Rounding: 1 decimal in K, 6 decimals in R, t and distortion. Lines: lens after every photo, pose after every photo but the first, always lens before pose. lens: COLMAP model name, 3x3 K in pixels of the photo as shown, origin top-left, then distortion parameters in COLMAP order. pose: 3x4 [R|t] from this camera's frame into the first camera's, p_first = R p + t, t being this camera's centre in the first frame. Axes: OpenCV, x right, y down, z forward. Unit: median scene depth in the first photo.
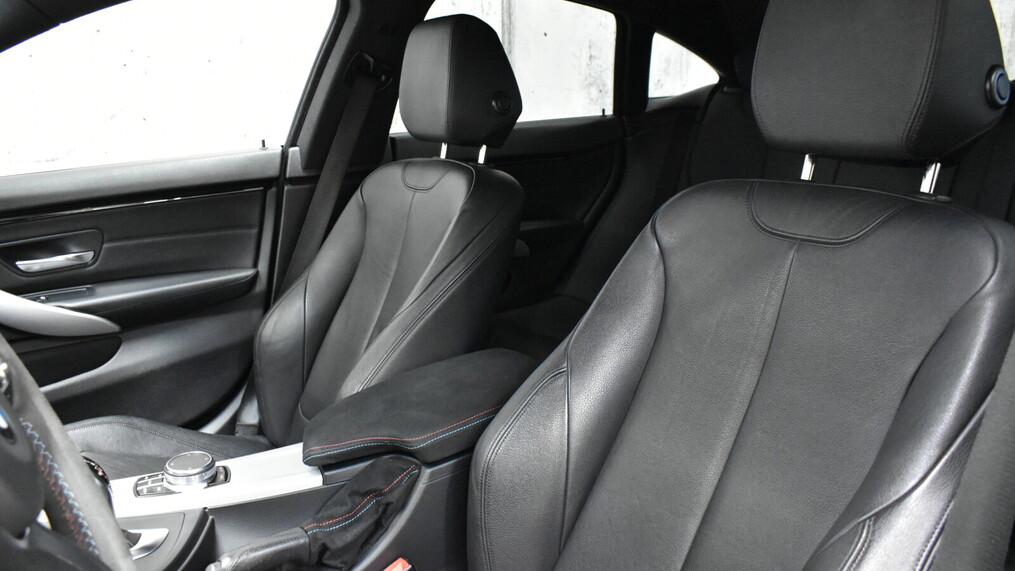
lens RADIAL K [[767.0, 0, 507.5], [0, 767.0, 285.5], [0, 0, 1]] dist [-0.038856, 0.028281]
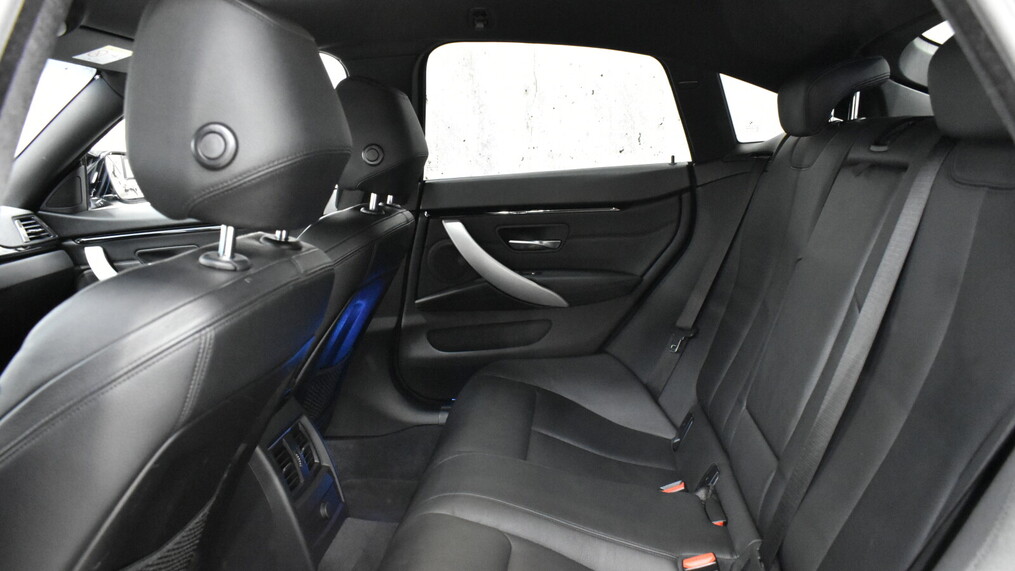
lens RADIAL K [[767.0, 0, 507.5], [0, 767.0, 285.5], [0, 0, 1]] dist [-0.038856, 0.028281]
pose [[0.791321, 0.095507, -0.603895, 0.759694], [-0.129862, 0.991442, -0.013367, -0.057284], [0.597450, 0.089001, 0.796952, 0.242778]]
